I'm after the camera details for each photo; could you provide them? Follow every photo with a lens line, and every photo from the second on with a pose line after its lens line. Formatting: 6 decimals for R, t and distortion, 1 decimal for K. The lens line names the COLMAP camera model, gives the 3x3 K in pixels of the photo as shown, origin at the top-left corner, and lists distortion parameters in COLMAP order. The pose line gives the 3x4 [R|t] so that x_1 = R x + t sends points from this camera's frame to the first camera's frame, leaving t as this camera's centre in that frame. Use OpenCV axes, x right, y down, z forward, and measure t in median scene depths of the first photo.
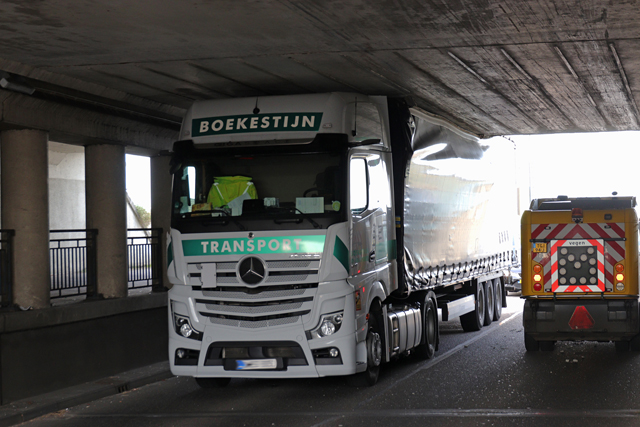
lens RADIAL K [[1452.3, 0, 317.9], [0, 1452.3, 215.5], [0, 0, 1]] dist [0.103949, 0.000000]
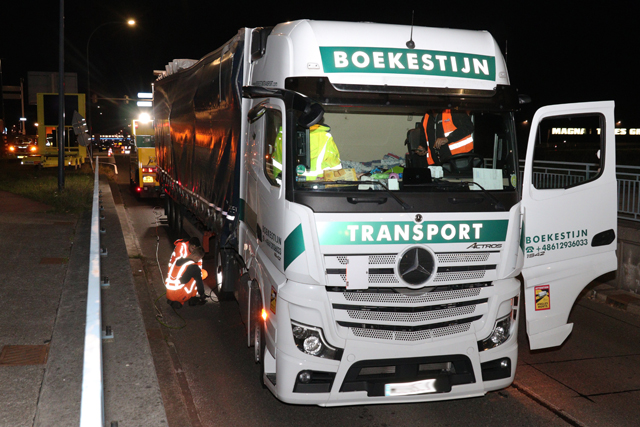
lens RADIAL K [[724.0, 0, 332.7], [0, 724.0, 222.0], [0, 0, 1]] dist [-0.012051, 0.000000]
pose [[0.863706, -0.015014, 0.503772, -0.264648], [-0.060044, 0.989372, 0.132430, -0.029842], [-0.500406, -0.144629, 0.853625, 0.704091]]
